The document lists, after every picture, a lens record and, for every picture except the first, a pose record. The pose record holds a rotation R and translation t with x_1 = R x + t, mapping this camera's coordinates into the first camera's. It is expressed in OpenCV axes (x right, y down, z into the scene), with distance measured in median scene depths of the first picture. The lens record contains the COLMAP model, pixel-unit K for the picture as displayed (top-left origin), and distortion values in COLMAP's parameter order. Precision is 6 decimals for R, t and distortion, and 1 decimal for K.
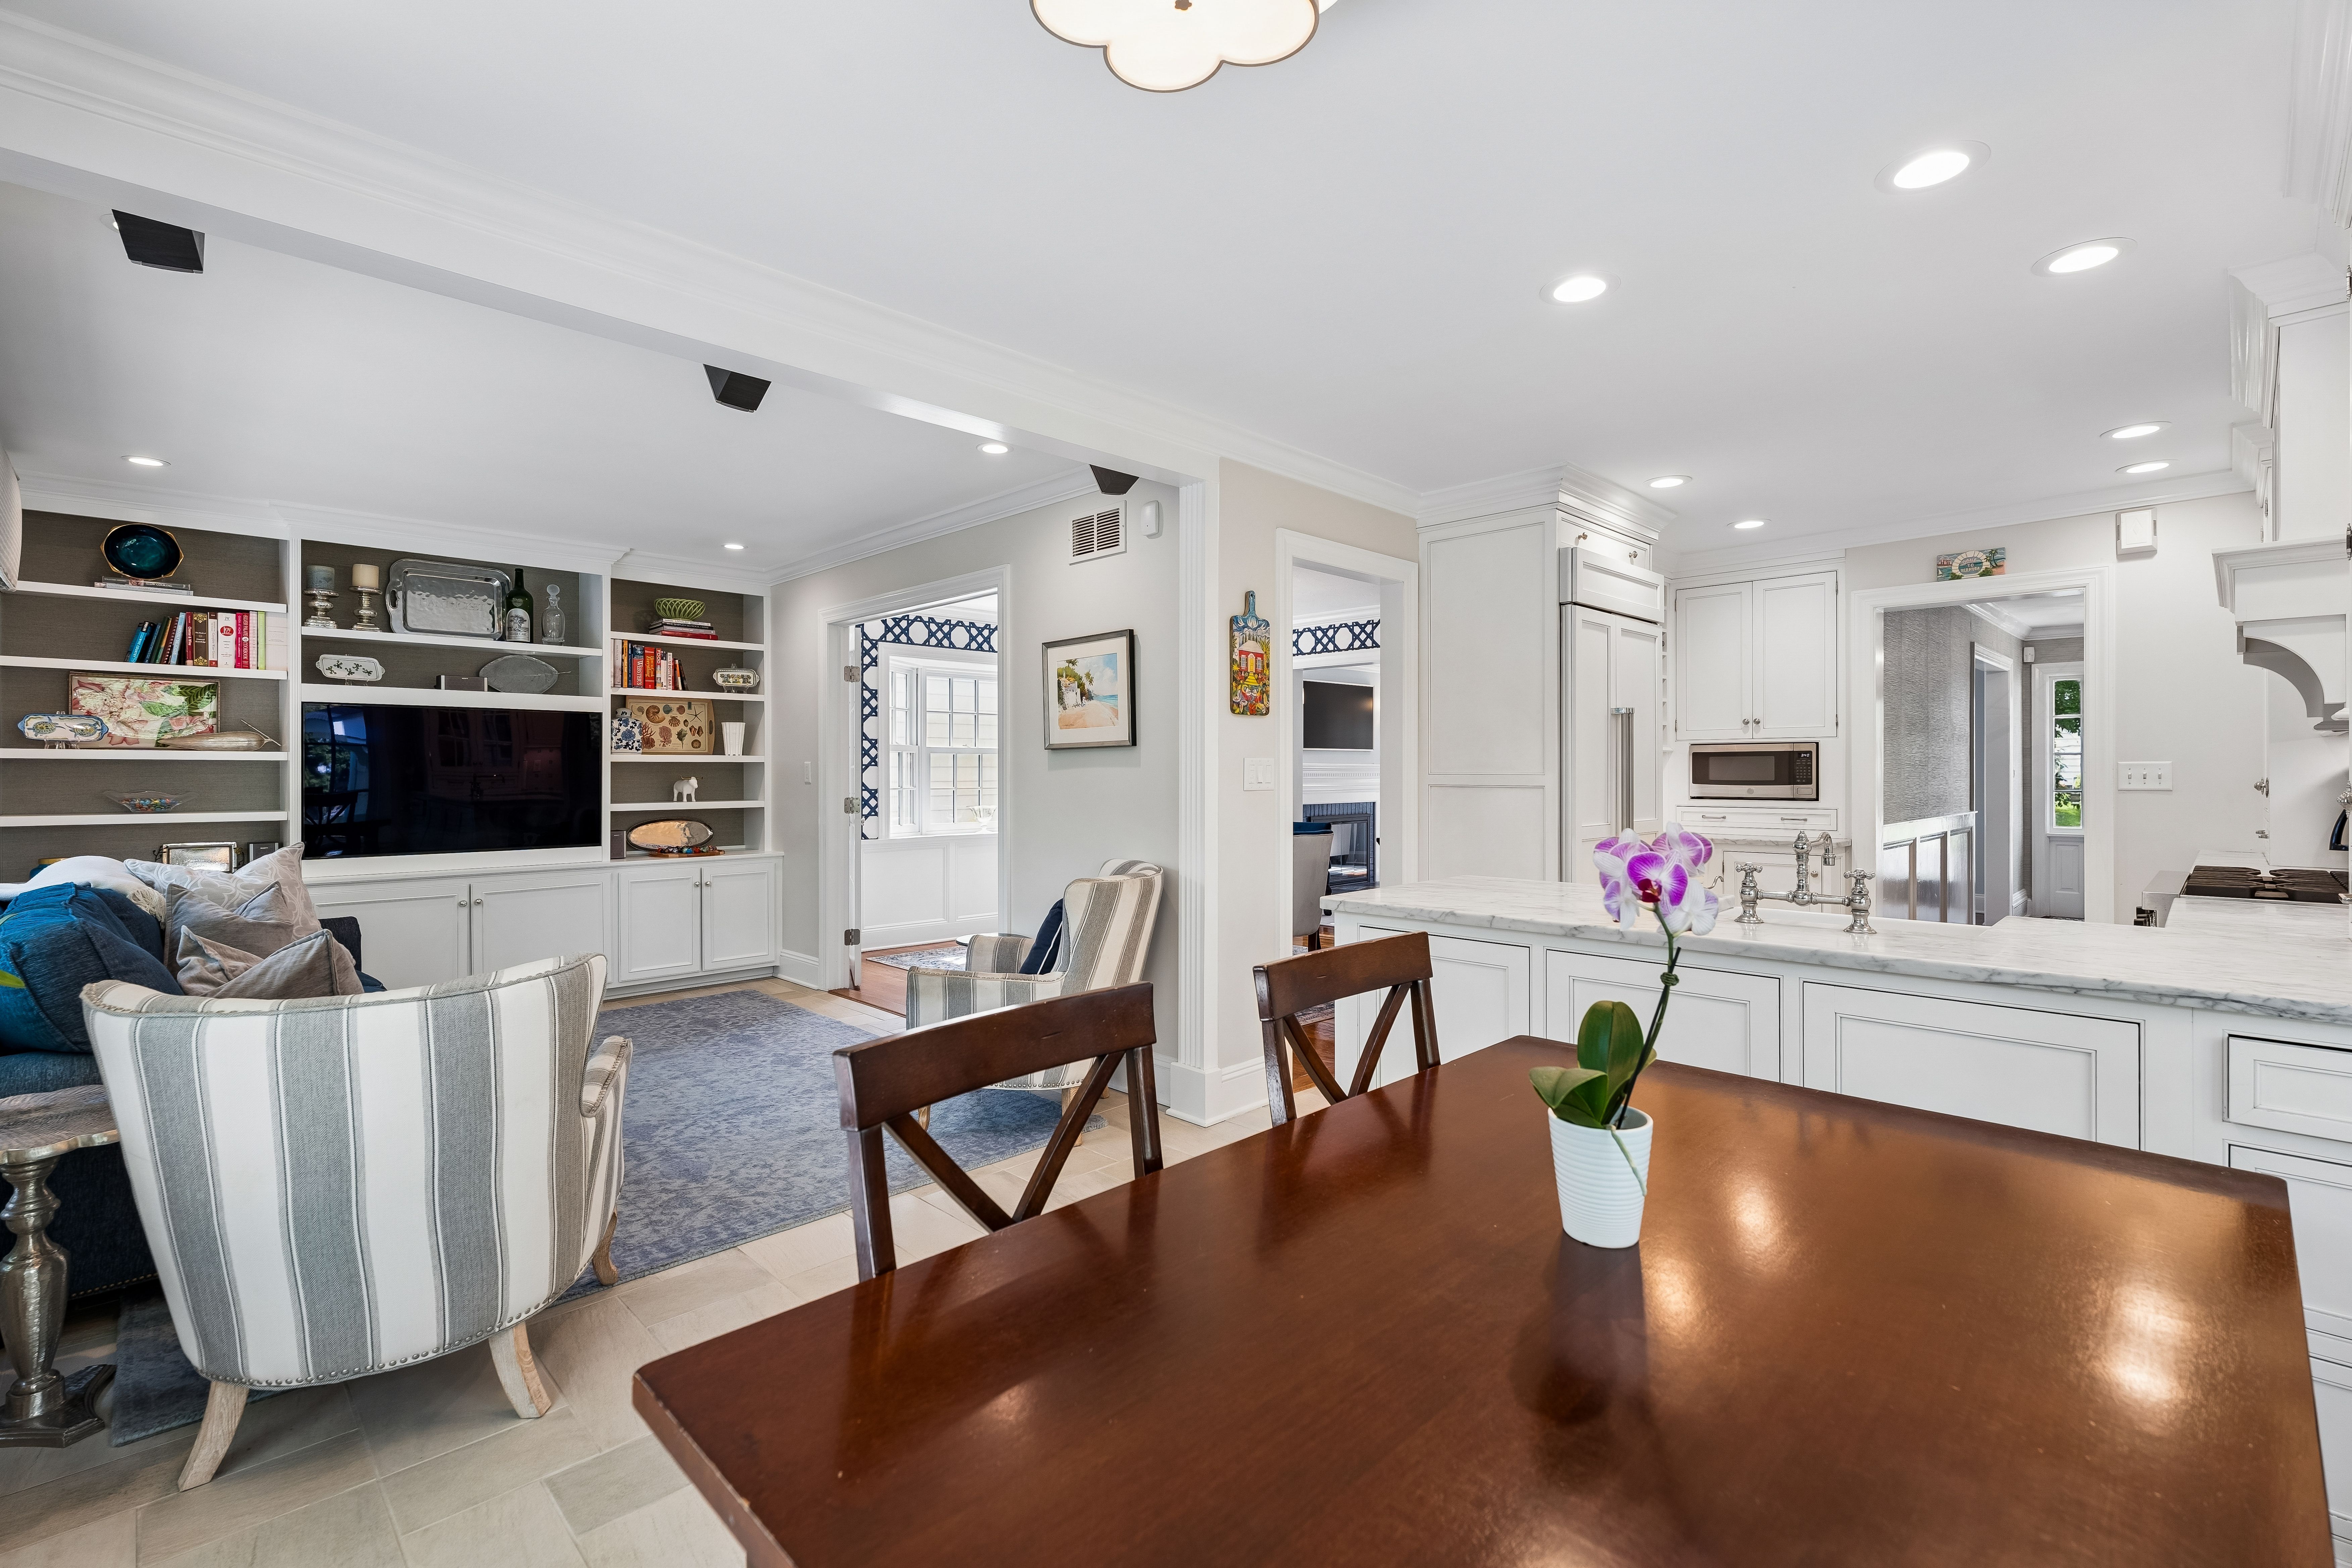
lens RADIAL K [[1047.4, 0, 1170.5], [0, 1047.4, 763.4], [0, 0, 1]] dist [0.001433, 0.000243]
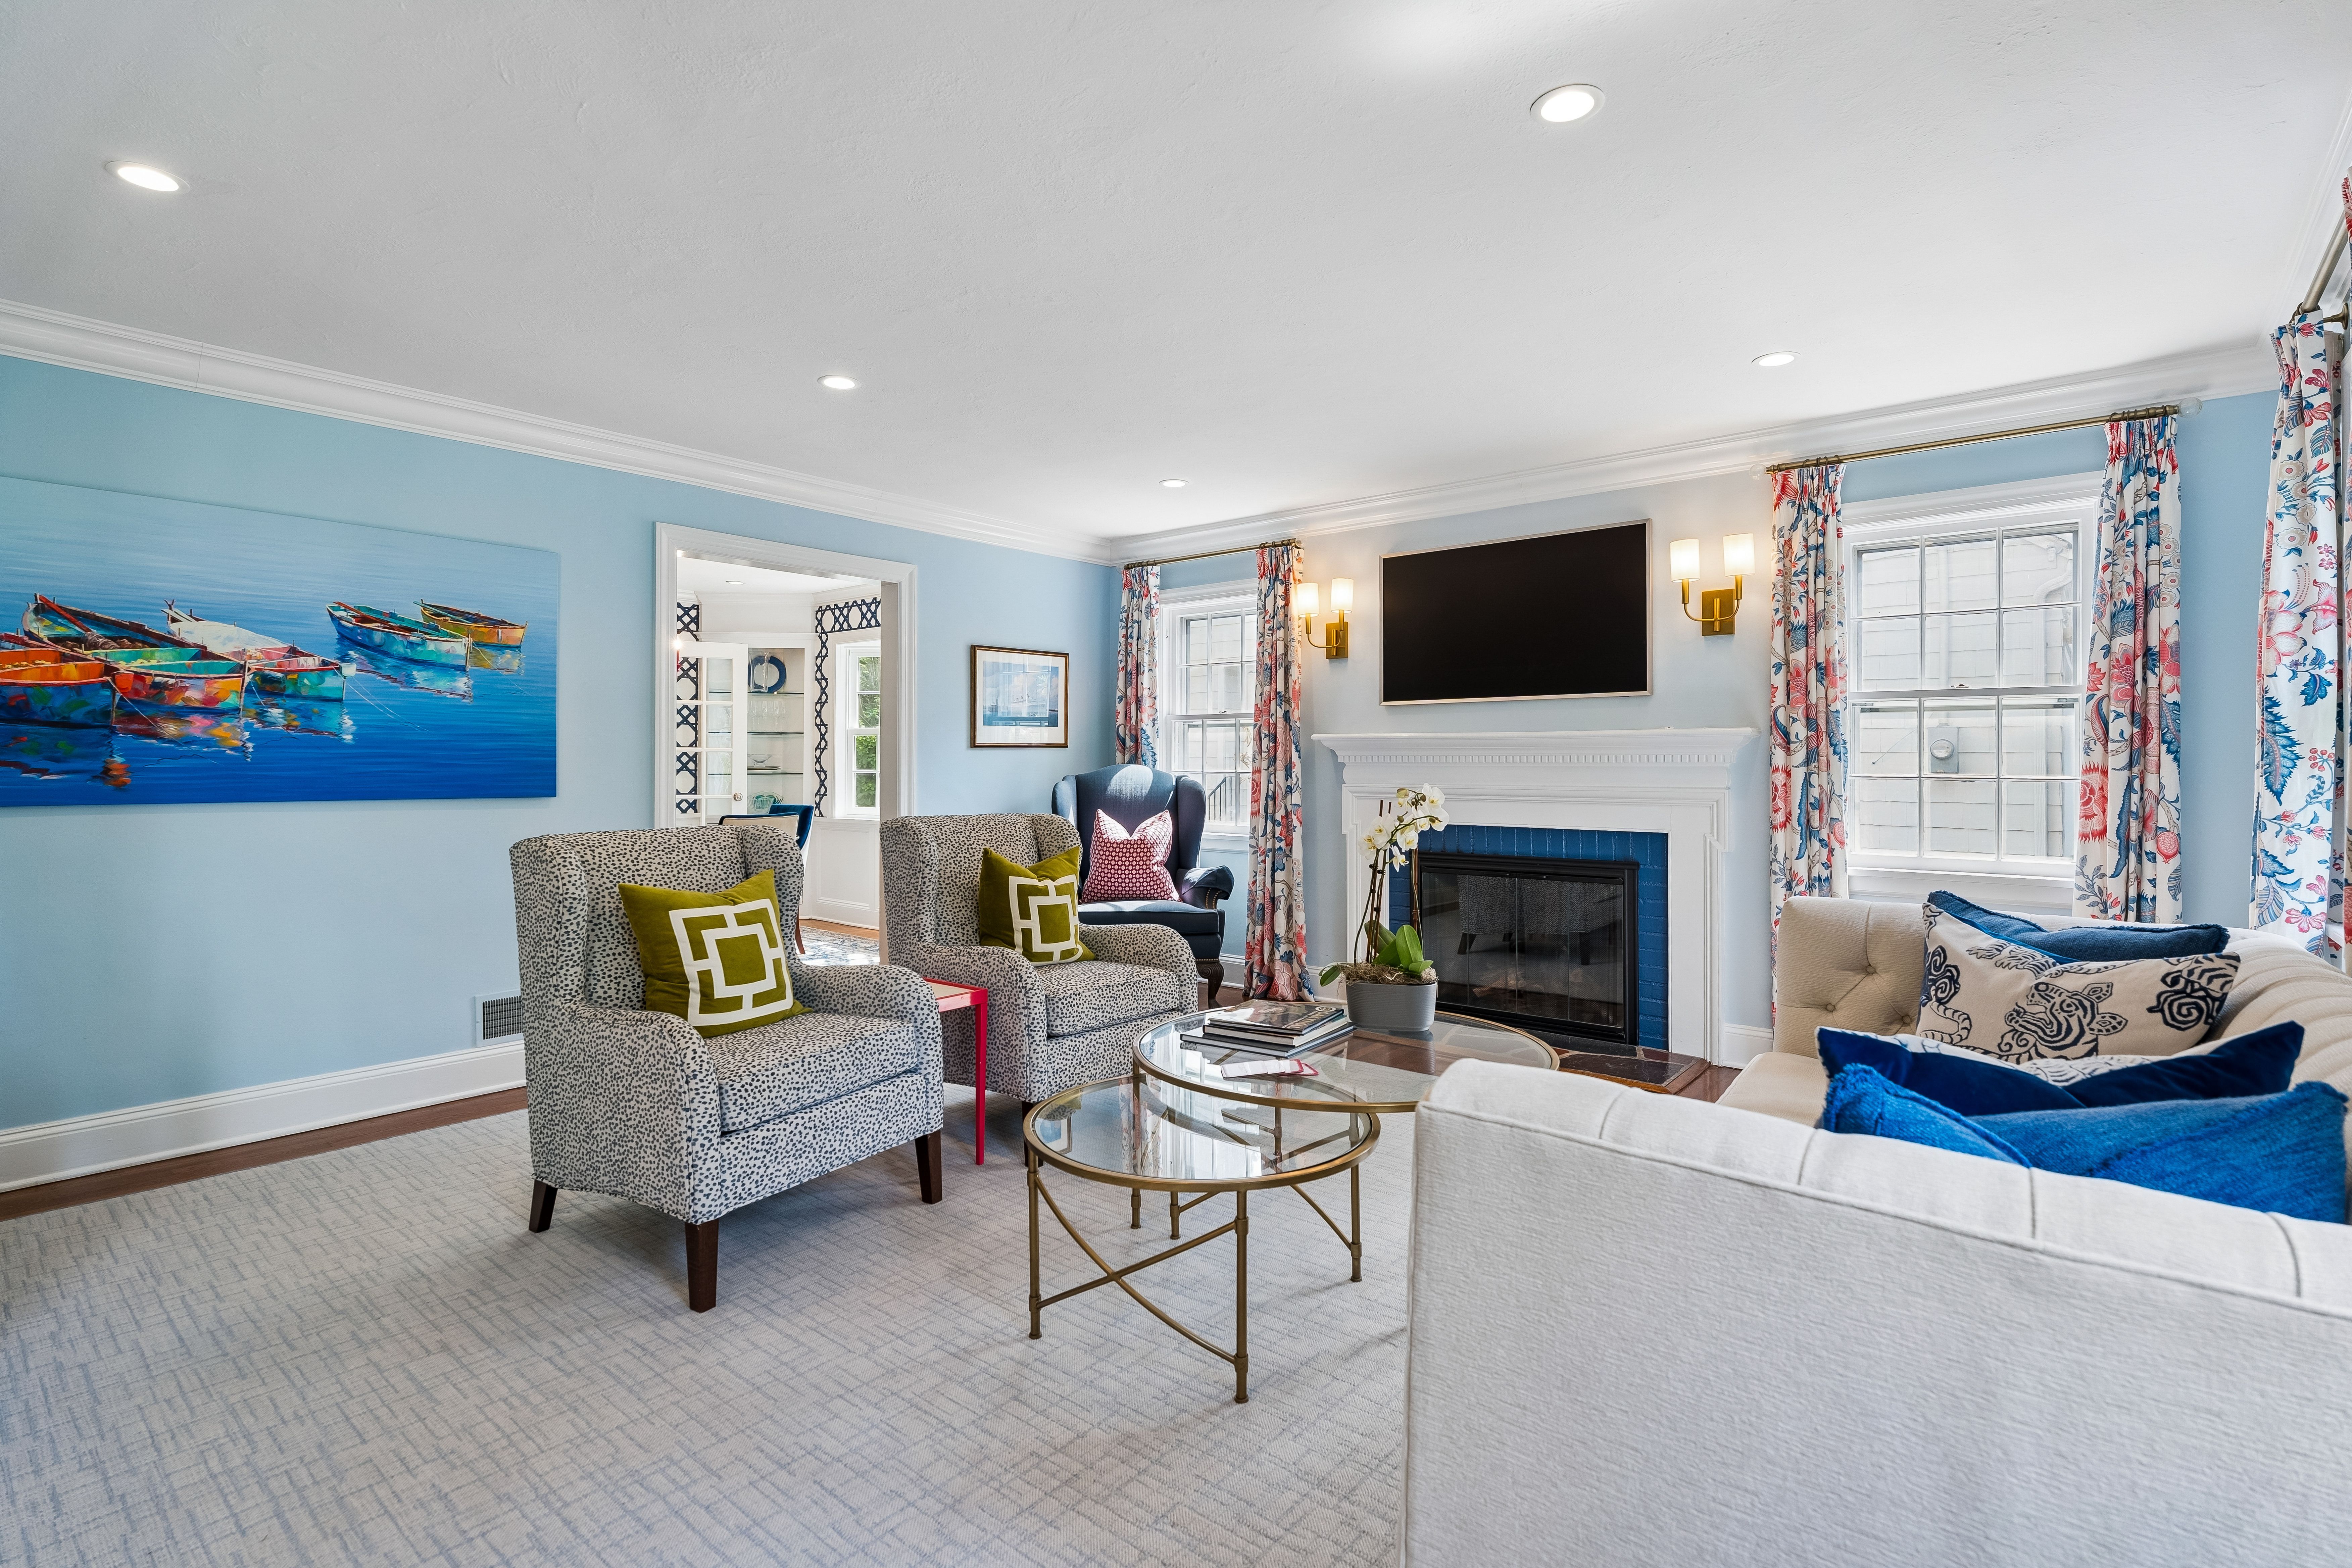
lens RADIAL K [[1122.0, 0, 1173.6], [0, 1122.0, 749.6], [0, 0, 1]] dist [0.003122, 0.000214]
pose [[0.100312, -0.008701, -0.994918, 1.233940], [0.005831, 0.999950, -0.008157, 0.019176], [0.994939, -0.004983, 0.100358, 1.703236]]
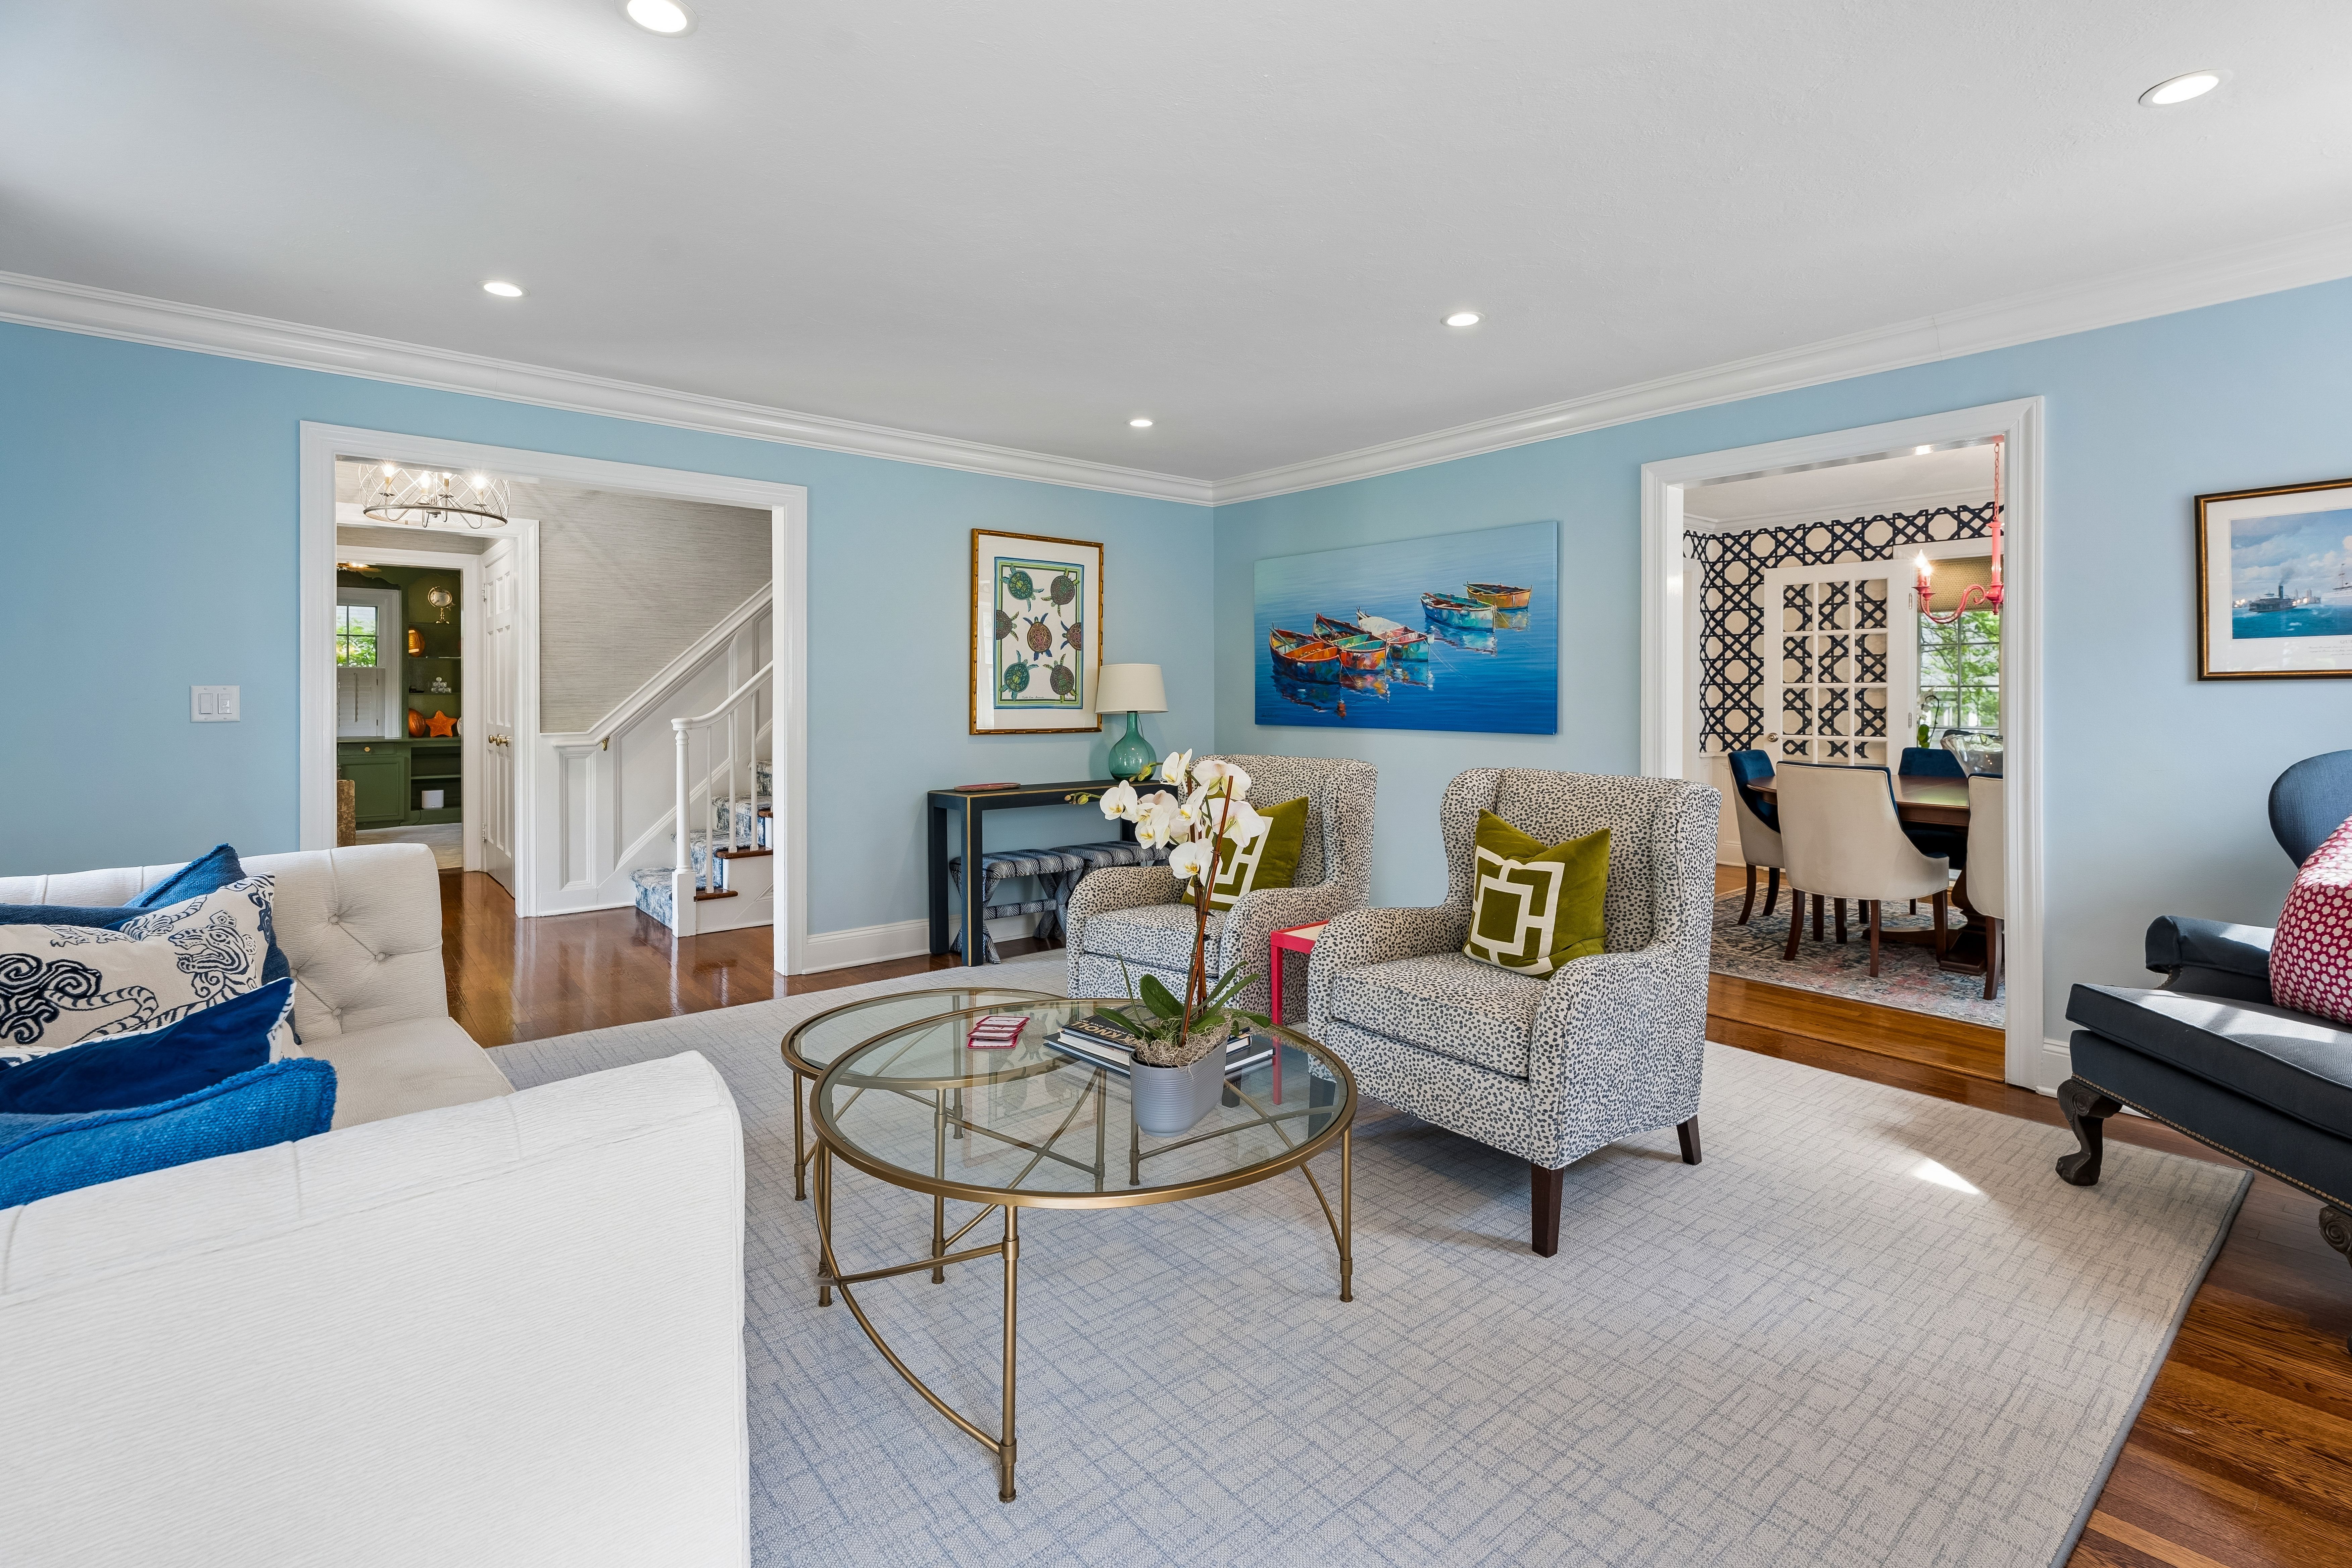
lens RADIAL K [[1075.4, 0, 1196.2], [0, 1075.4, 711.8], [0, 0, 1]] dist [-0.001235, -0.001329]
pose [[-0.997008, 0.002441, 0.077260, 0.659001], [0.002929, 0.999976, 0.006205, 0.019374], [-0.077243, 0.006412, -0.996992, 2.207956]]
